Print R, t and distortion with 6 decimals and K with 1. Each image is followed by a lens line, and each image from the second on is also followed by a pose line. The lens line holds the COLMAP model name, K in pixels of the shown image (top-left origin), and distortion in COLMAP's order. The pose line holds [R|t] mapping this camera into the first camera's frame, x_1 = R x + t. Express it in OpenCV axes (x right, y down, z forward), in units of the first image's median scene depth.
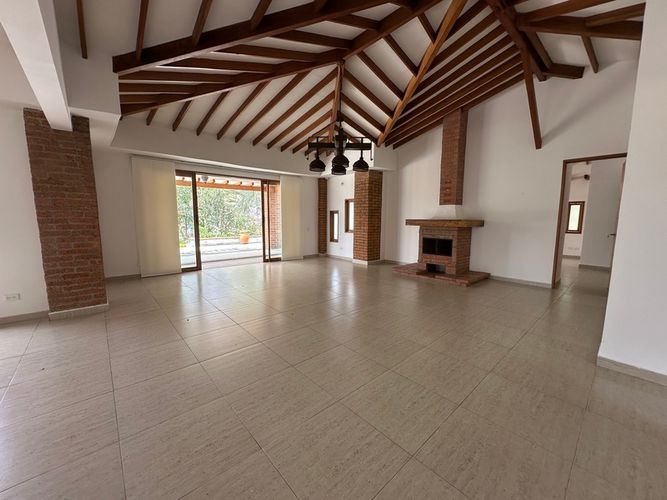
lens RADIAL K [[266.2, 0, 335.1], [0, 266.2, 248.1], [0, 0, 1]] dist [-0.000106, -0.000320]
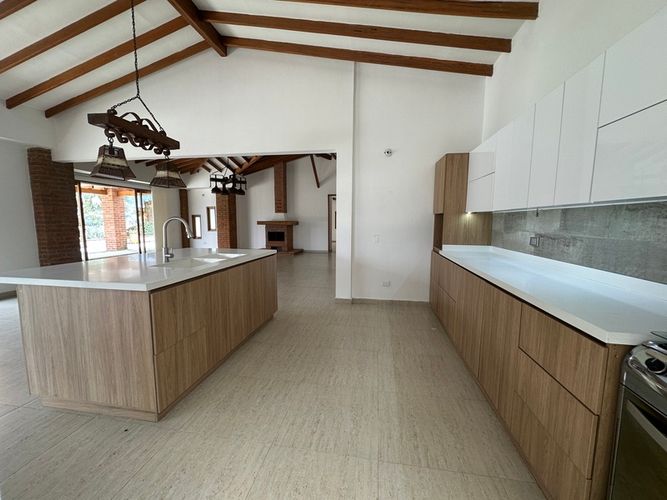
lens RADIAL K [[266.2, 0, 334.9], [0, 266.2, 249.3], [0, 0, 1]] dist [-0.000106, -0.000320]
pose [[0.779992, -0.068293, 0.622052, -0.405425], [0.072668, 0.997187, 0.018360, 0.073676], [-0.621556, 0.030883, 0.782761, -0.605490]]
